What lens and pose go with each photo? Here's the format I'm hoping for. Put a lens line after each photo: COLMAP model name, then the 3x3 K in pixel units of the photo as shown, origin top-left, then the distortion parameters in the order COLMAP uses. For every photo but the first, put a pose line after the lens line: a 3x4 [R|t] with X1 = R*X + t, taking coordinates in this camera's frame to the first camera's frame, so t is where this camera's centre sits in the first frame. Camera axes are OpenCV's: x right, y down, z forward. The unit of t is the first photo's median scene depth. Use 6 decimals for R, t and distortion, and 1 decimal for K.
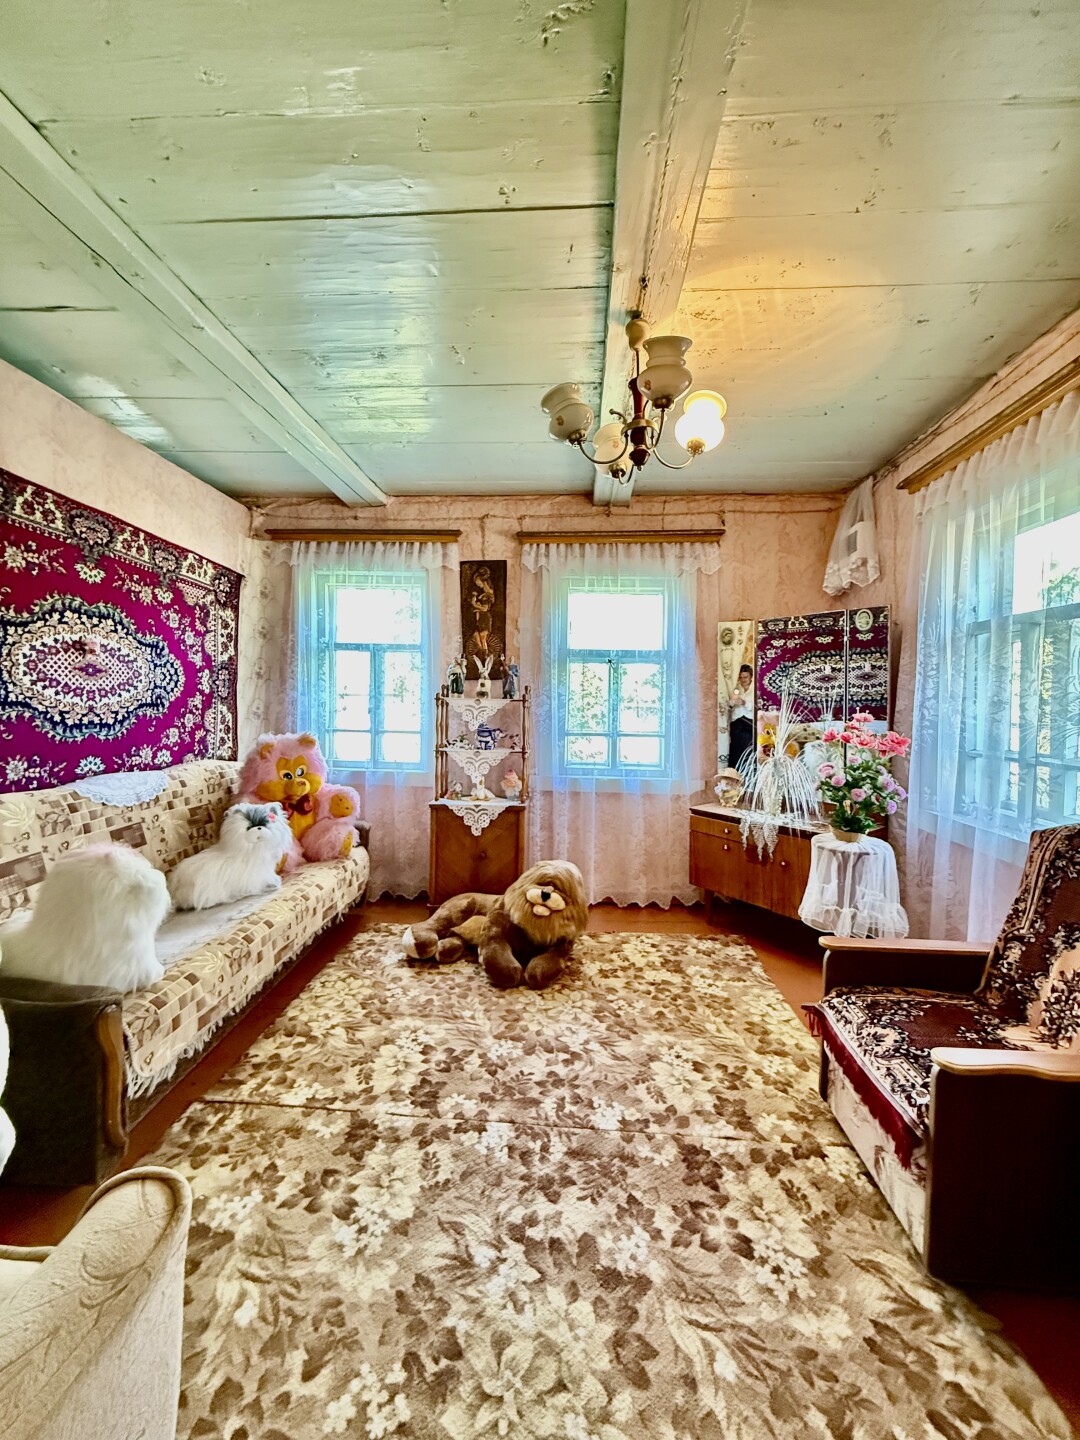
lens RADIAL K [[576.5, 0, 538.4], [0, 576.5, 716.7], [0, 0, 1]] dist [-0.000795, 0.000979]
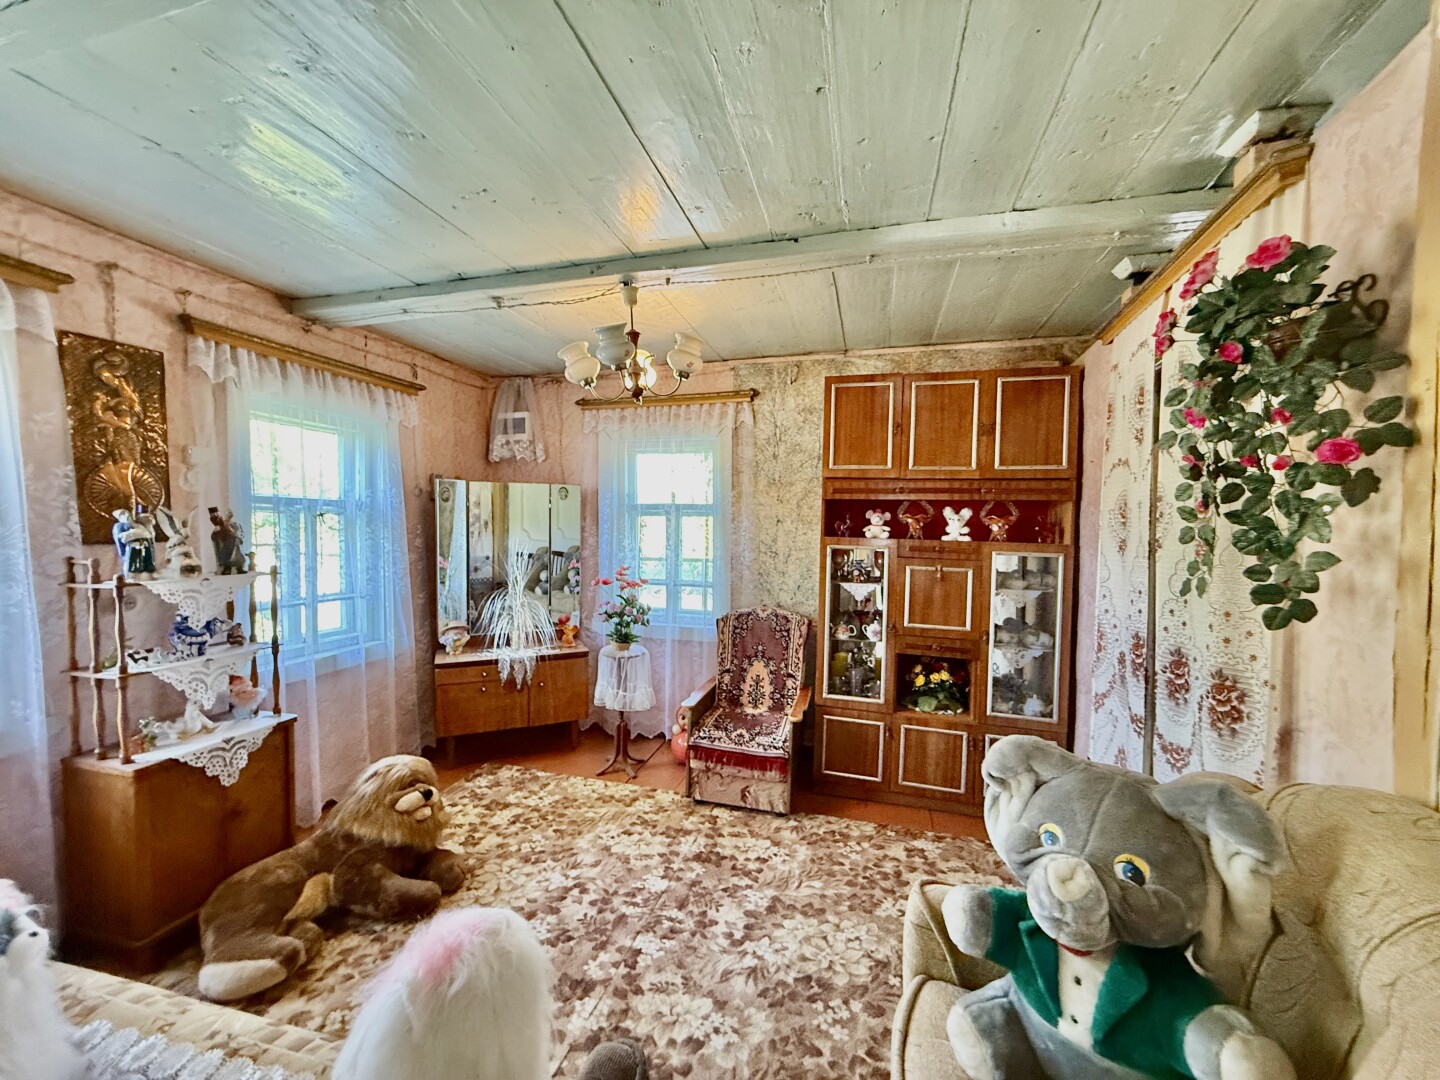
lens RADIAL K [[576.5, 0, 717.1], [0, 576.5, 542.8], [0, 0, 1]] dist [-0.000795, 0.000979]
pose [[0.202951, -0.044779, 0.978165, -0.892239], [0.019314, 0.998943, 0.041722, -0.124879], [-0.978998, 0.010424, 0.203601, 0.448286]]
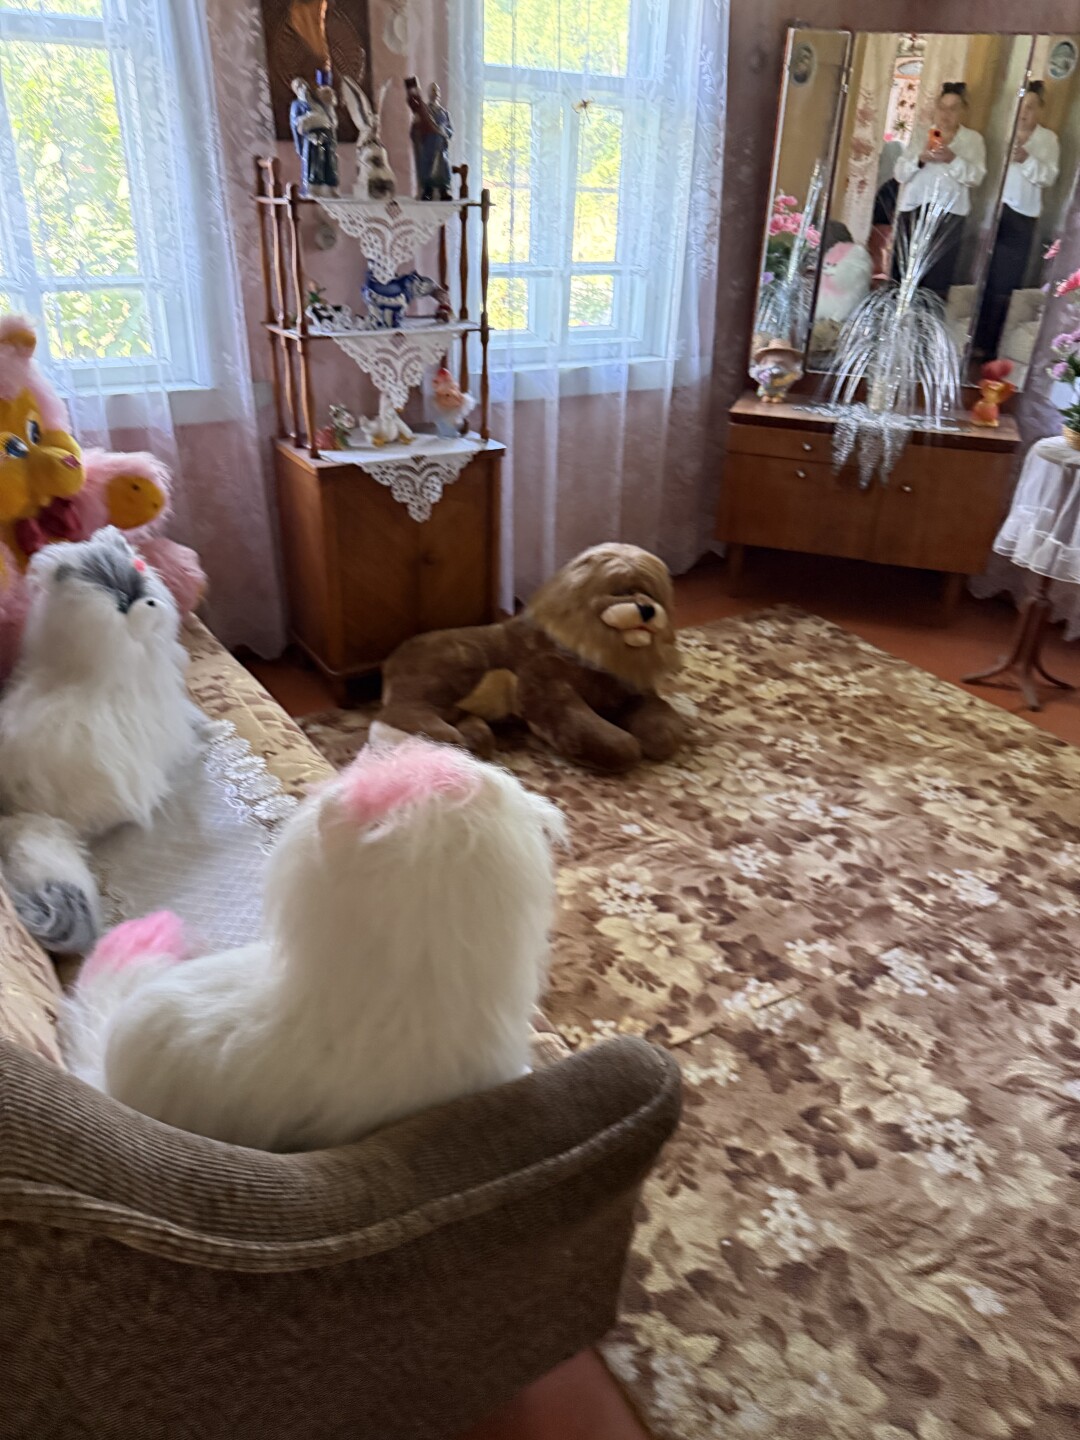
lens RADIAL K [[1006.4, 0, 519.7], [0, 1006.4, 730.4], [0, 0, 1]] dist [0.029632, -0.066688]
pose [[0.827848, -0.265853, 0.493953, -0.717204], [-0.002456, 0.878835, 0.477119, -0.062549], [-0.560947, -0.396195, 0.726889, 0.374710]]
